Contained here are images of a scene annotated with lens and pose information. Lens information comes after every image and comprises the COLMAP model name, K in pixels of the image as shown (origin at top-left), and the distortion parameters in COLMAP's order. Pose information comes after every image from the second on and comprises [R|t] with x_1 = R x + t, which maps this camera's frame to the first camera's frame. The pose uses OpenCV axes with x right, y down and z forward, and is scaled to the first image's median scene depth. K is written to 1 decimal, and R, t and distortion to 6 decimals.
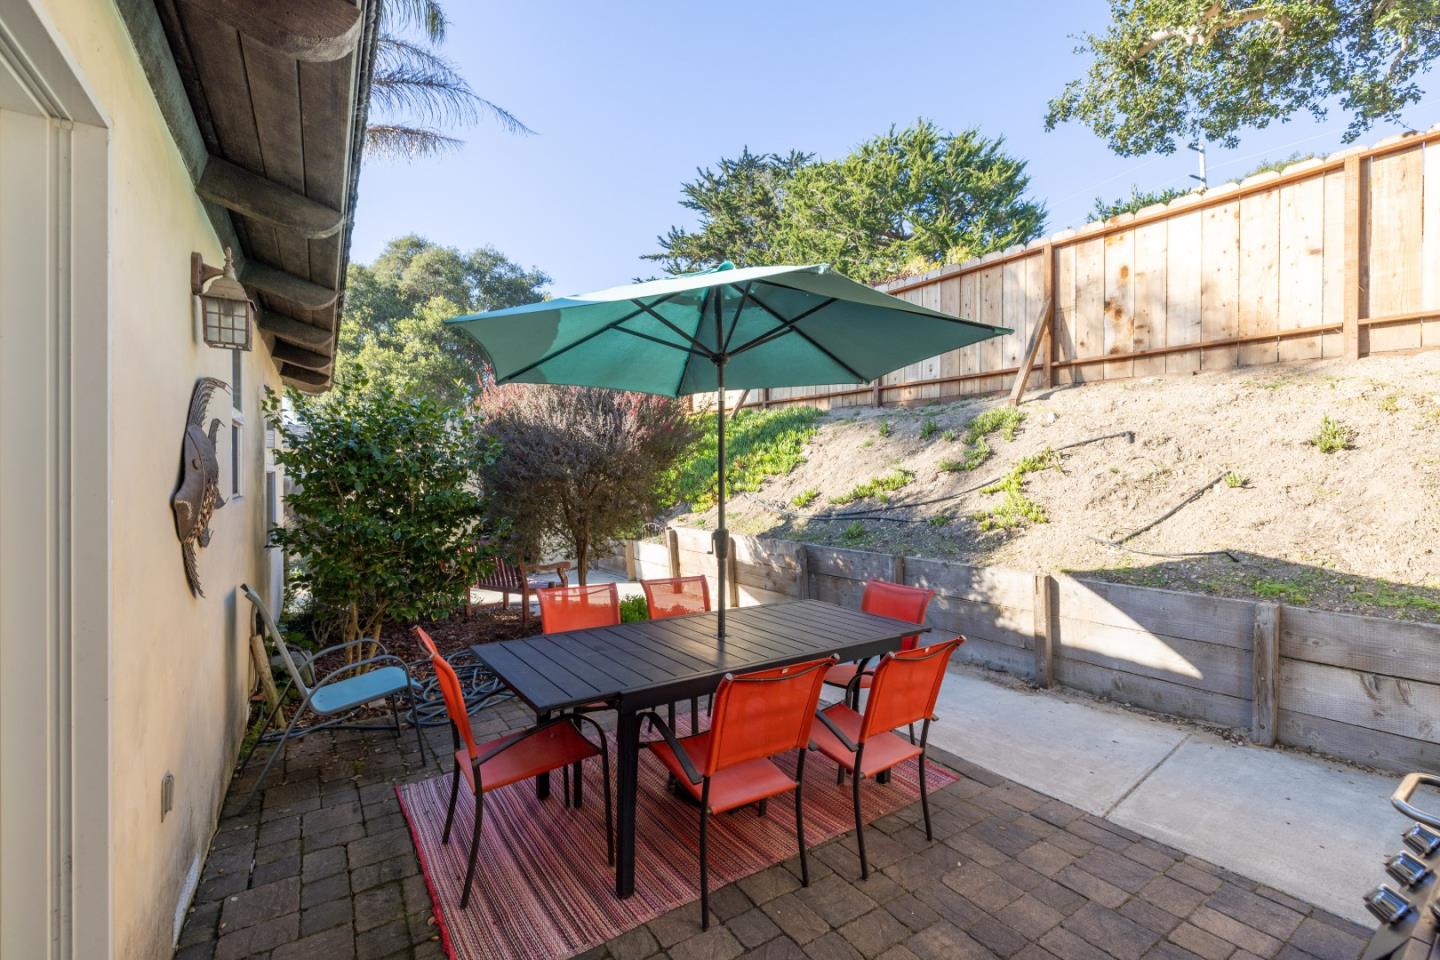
lens RADIAL K [[591.9, 0, 713.7], [0, 591.9, 472.9], [0, 0, 1]] dist [-0.001632, -0.000362]
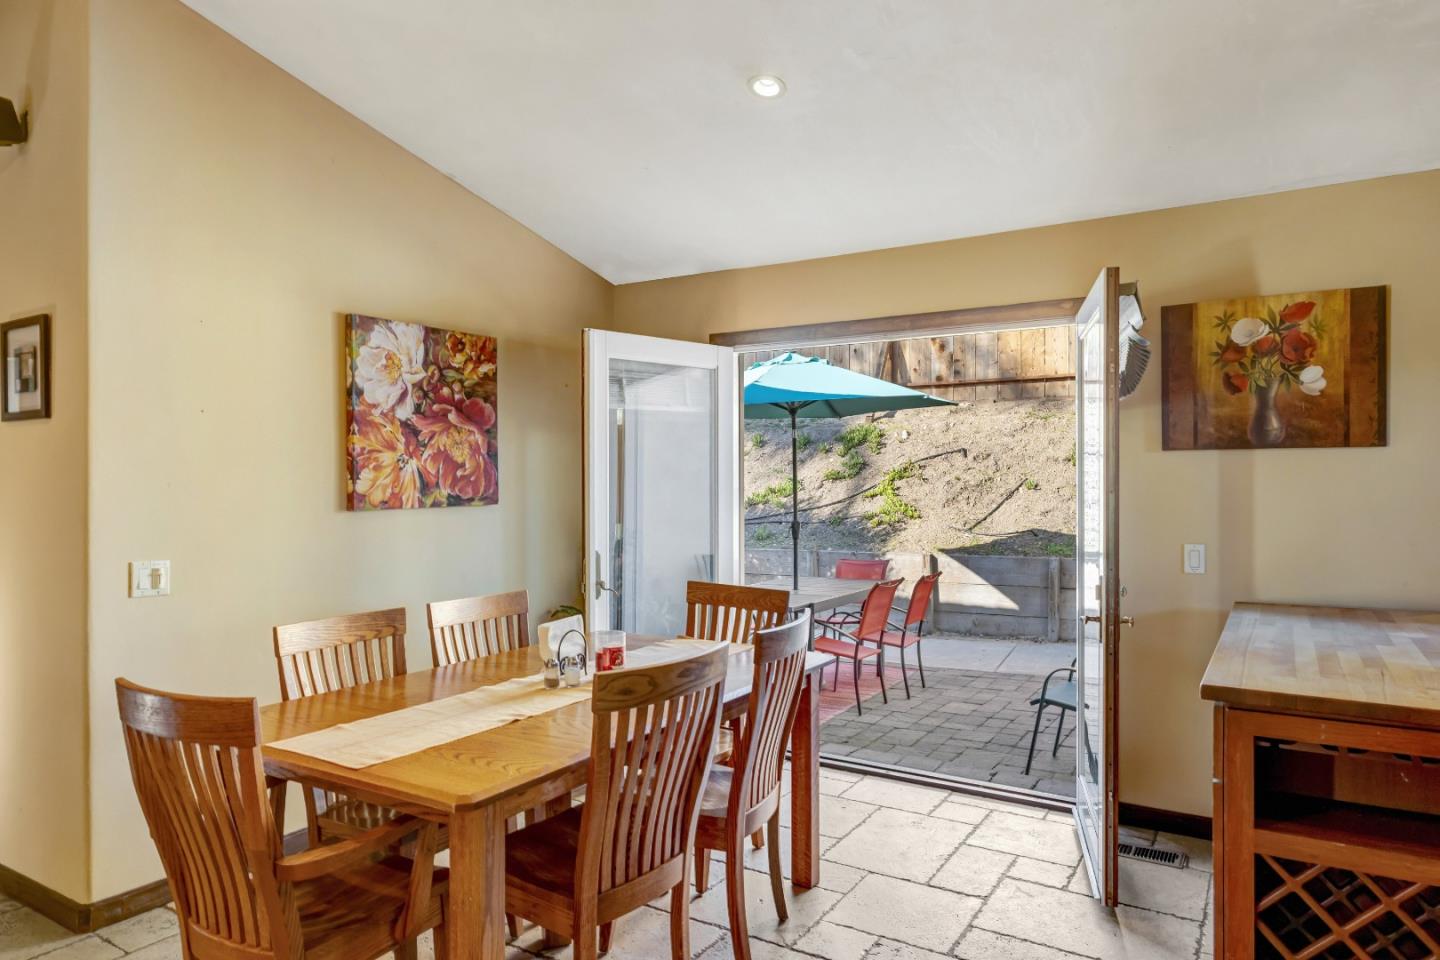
lens RADIAL K [[919.2, 0, 722.6], [0, 919.2, 479.8], [0, 0, 1]] dist [0.002909, 0.000457]
pose [[0.894744, -0.005997, 0.446540, -0.747614], [0.008137, 0.999963, -0.002874, 0.001295], [-0.446506, 0.006205, 0.894759, -0.639900]]
